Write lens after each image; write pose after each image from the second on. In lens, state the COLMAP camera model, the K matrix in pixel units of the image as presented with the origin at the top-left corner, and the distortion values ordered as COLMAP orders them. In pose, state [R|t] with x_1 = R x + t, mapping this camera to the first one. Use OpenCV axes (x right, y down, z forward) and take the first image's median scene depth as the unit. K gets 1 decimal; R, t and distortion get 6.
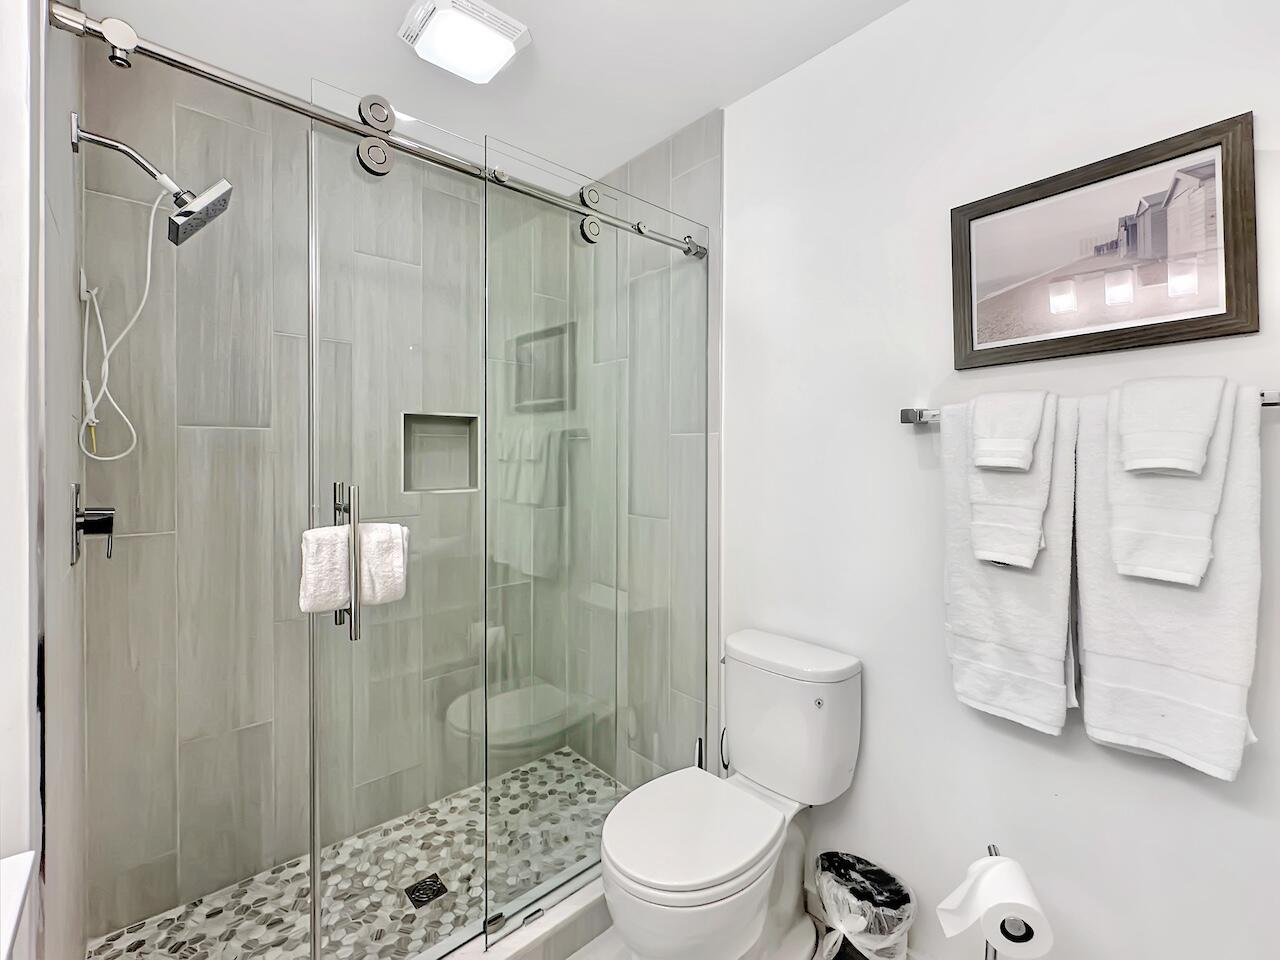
lens RADIAL K [[559.3, 0, 632.9], [0, 559.3, 461.8], [0, 0, 1]] dist [0.002420, 0.000200]
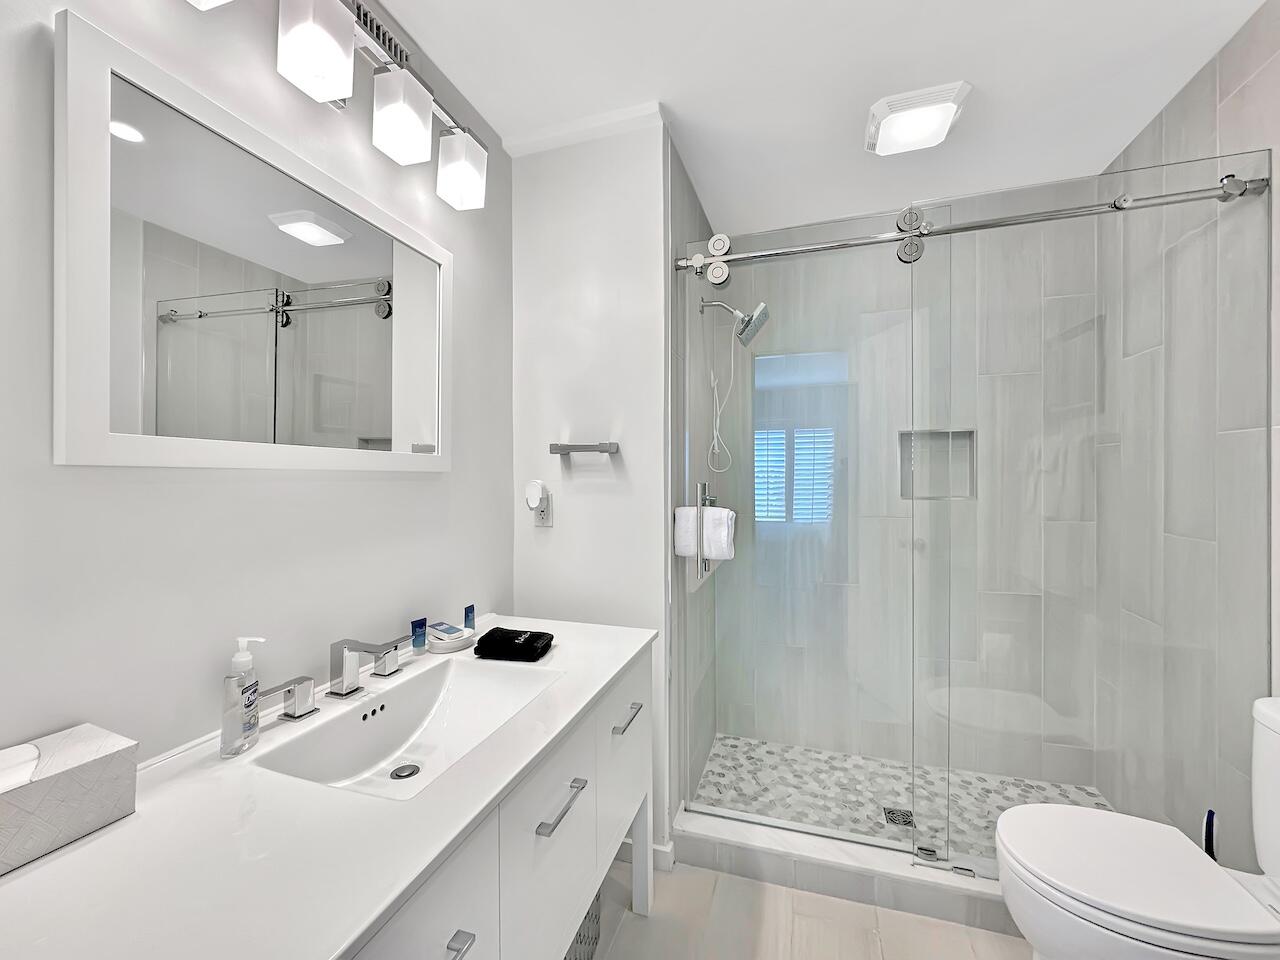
lens RADIAL K [[518.9, 0, 640.7], [0, 518.9, 479.6], [0, 0, 1]] dist [-0.001814, 0.000905]
pose [[0.508566, -0.001898, -0.861021, 0.314154], [0.000800, 0.999998, -0.001731, 0.019480], [0.861023, 0.000192, 0.508567, -0.071292]]
